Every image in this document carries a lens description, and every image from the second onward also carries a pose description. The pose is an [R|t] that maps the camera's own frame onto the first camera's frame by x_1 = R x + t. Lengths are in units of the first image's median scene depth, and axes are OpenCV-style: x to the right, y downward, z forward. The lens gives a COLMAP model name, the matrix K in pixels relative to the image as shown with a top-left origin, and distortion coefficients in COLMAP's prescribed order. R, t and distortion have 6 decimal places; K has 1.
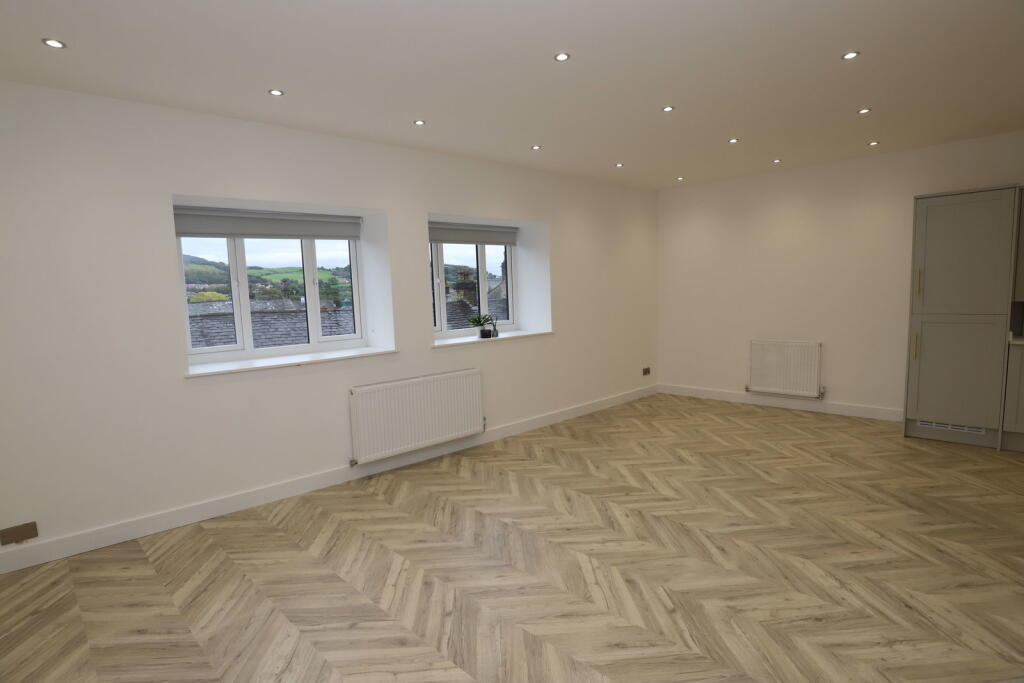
lens RADIAL K [[494.1, 0, 512.0], [0, 494.1, 341.5], [0, 0, 1]] dist [-0.019084, 0.000441]
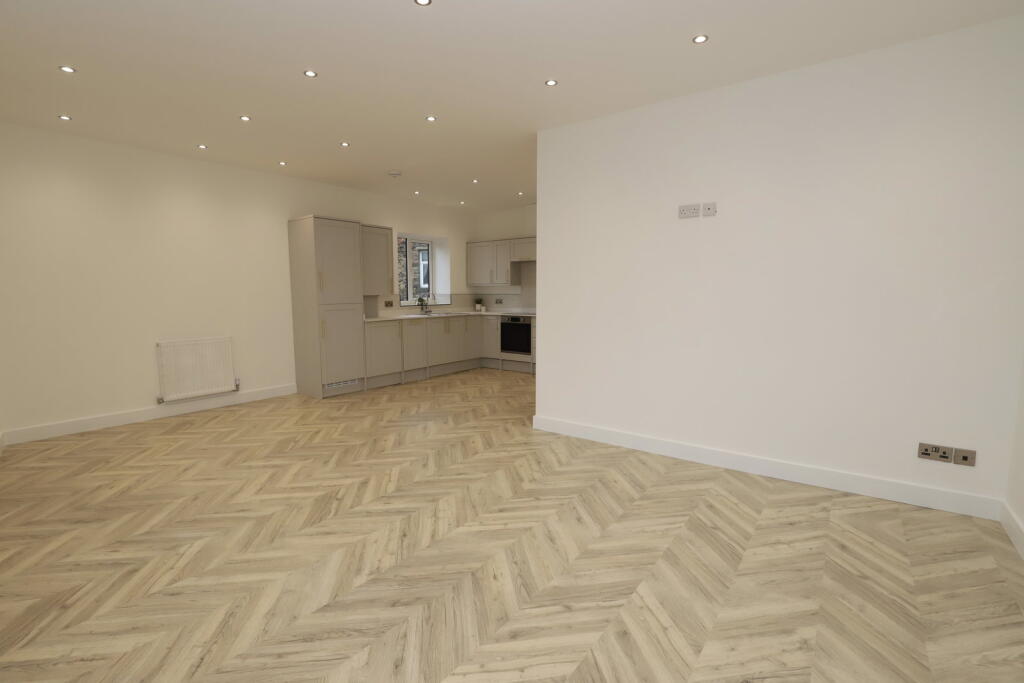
lens RADIAL K [[463.4, 0, 512.0], [0, 463.4, 341.5], [0, 0, 1]] dist [-0.017756, 0.000413]
pose [[-0.105492, -0.069070, 0.992019, -0.624689], [0.110558, 0.990586, 0.080727, -0.004830], [-0.988255, 0.118192, -0.096863, 0.762110]]
